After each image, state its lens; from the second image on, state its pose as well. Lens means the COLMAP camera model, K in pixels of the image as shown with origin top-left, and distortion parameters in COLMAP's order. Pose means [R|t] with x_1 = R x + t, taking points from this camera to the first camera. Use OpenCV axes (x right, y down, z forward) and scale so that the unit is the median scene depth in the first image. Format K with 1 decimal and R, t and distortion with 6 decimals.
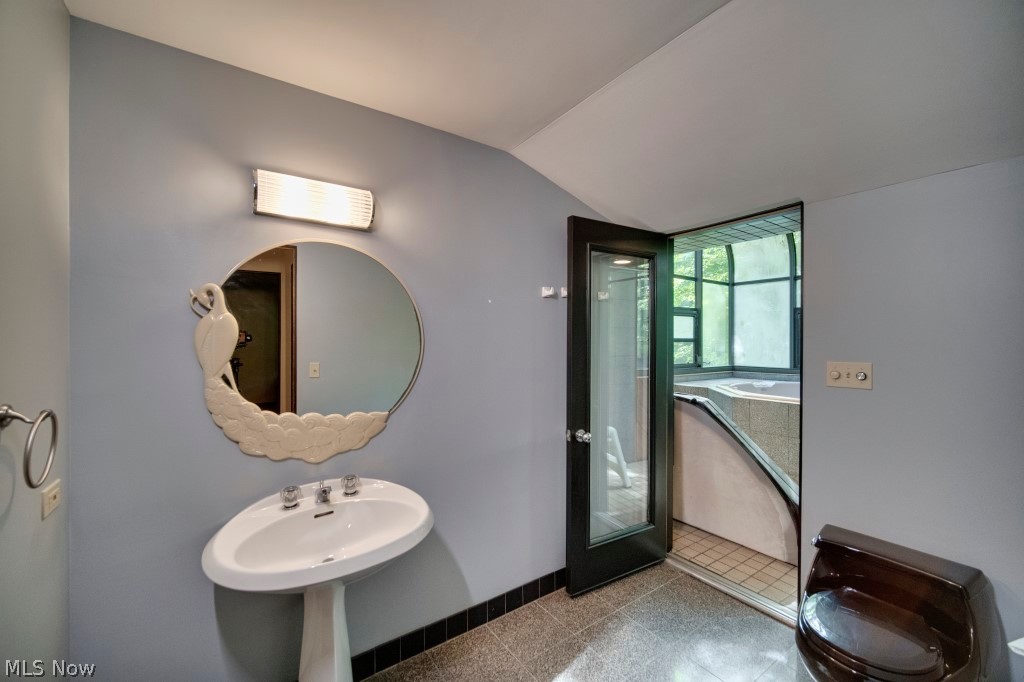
lens RADIAL K [[405.7, 0, 509.6], [0, 405.7, 340.9], [0, 0, 1]] dist [-0.001394, -0.000392]
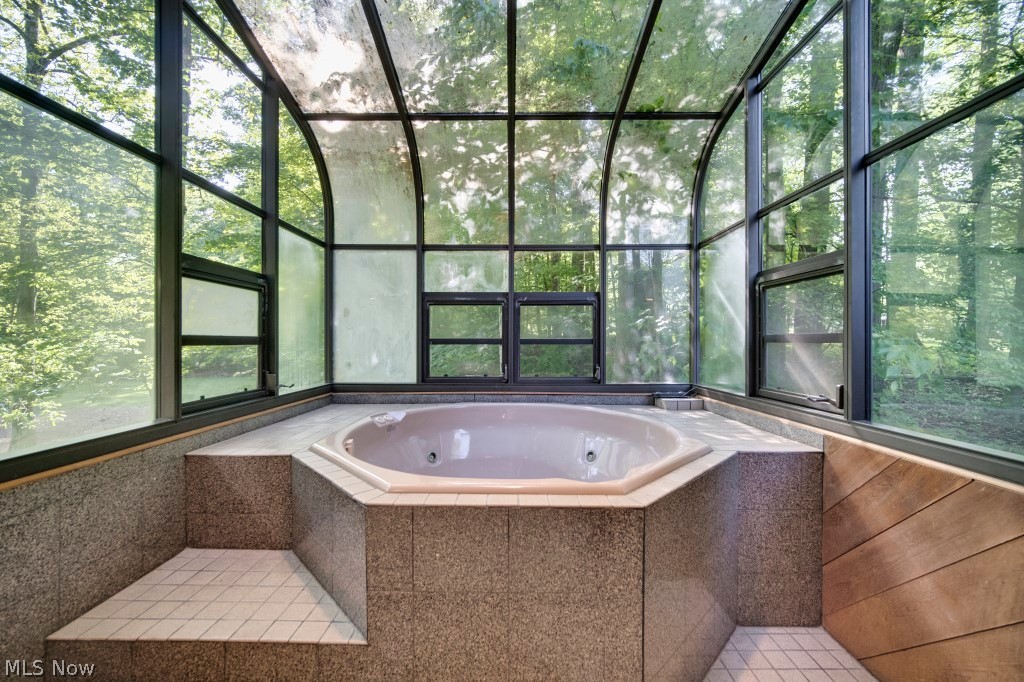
lens RADIAL K [[405.7, 0, 509.6], [0, 405.7, 340.9], [0, 0, 1]] dist [-0.001394, -0.000392]
pose [[0.573844, 0.000617, 0.818964, 0.228555], [-0.001667, 0.999999, 0.000415, -0.002079], [-0.818963, -0.001603, 0.573845, 0.476382]]
